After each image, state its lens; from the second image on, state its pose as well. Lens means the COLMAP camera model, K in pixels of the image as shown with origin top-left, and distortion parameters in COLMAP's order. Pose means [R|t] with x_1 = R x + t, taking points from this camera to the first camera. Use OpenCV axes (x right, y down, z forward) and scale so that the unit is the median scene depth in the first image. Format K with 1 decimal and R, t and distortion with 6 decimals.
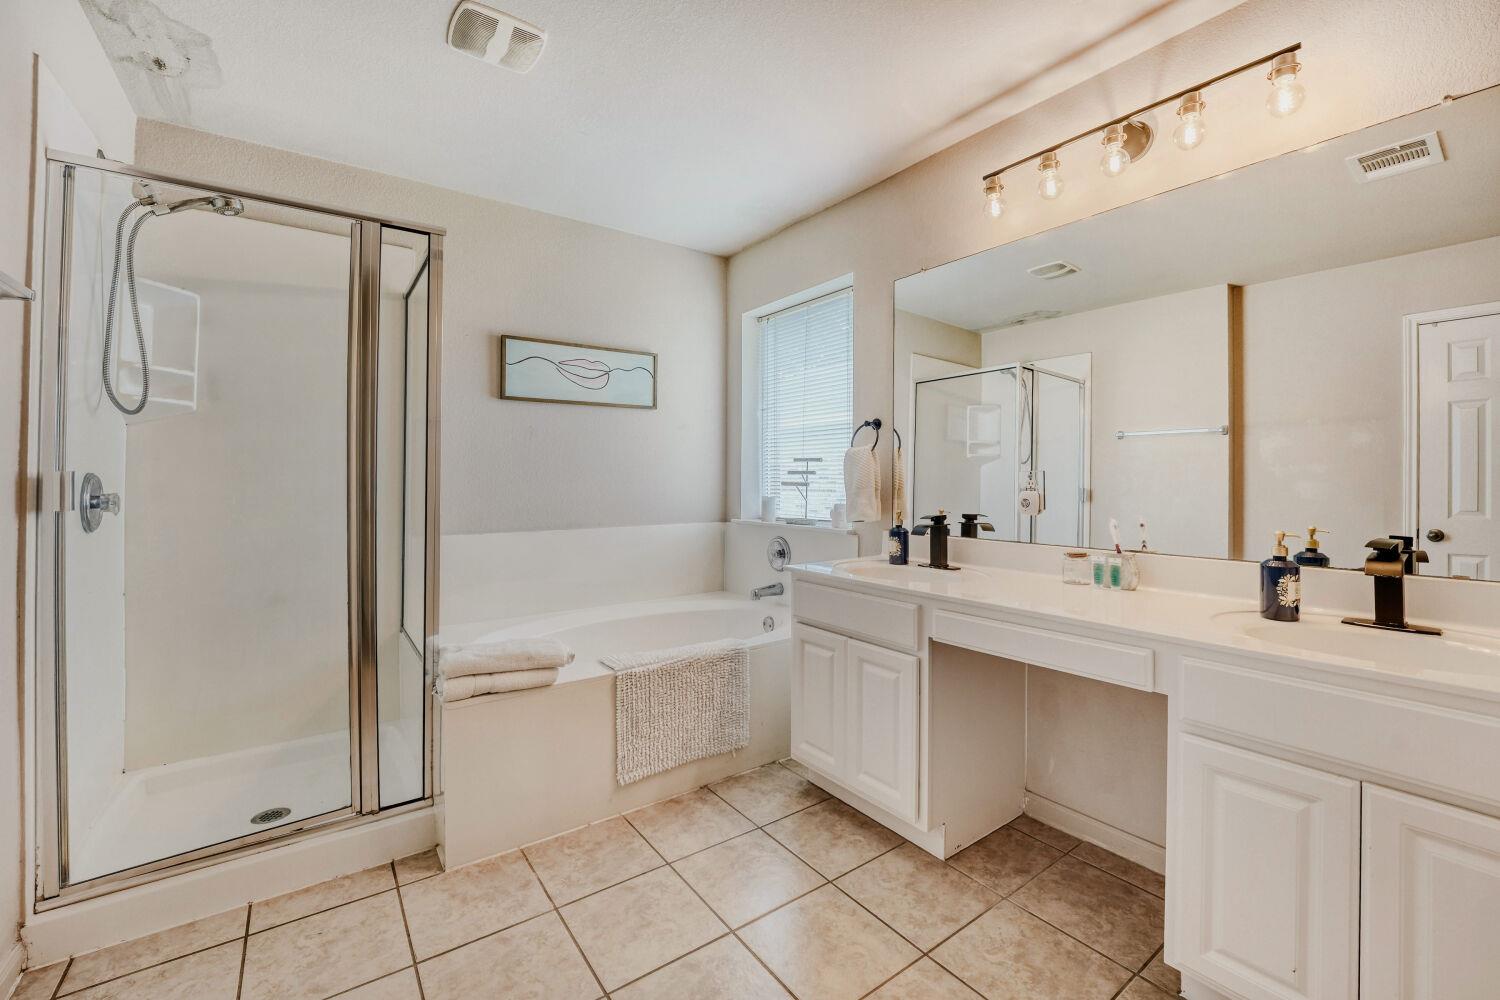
lens RADIAL K [[610.3, 0, 744.5], [0, 610.3, 492.0], [0, 0, 1]] dist [-0.022605, 0.000437]
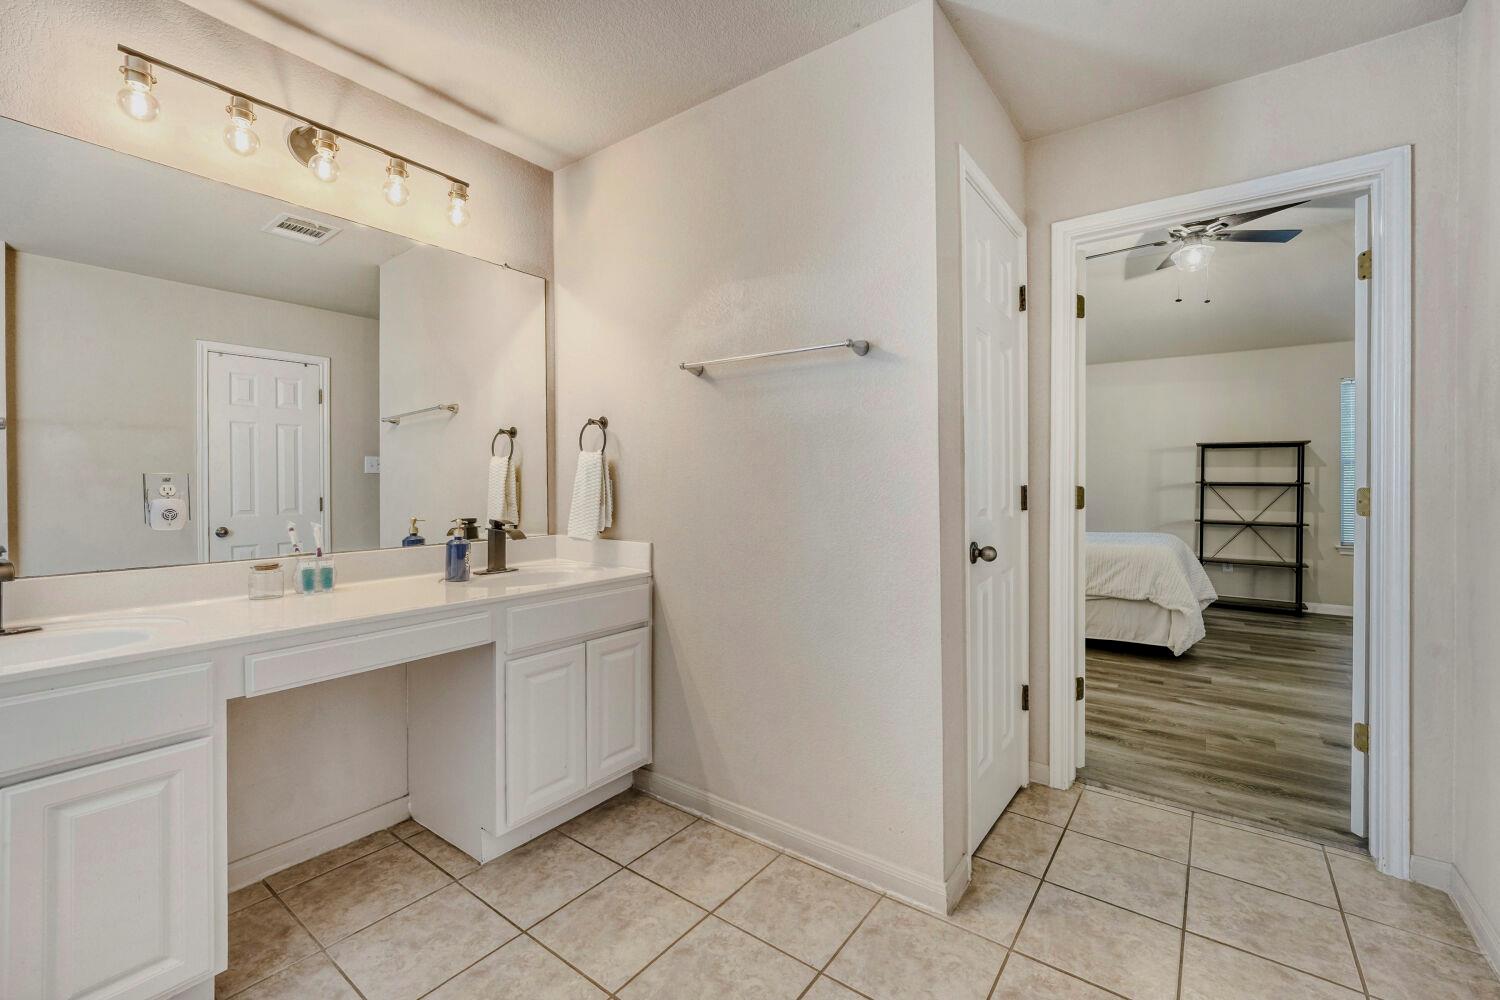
lens RADIAL K [[610.3, 0, 744.5], [0, 610.3, 492.0], [0, 0, 1]] dist [-0.022605, 0.000437]
pose [[-0.288194, -0.014651, 0.957460, -0.563504], [0.017242, 0.999641, 0.020486, -0.016412], [-0.957417, 0.022412, -0.287838, 0.606251]]
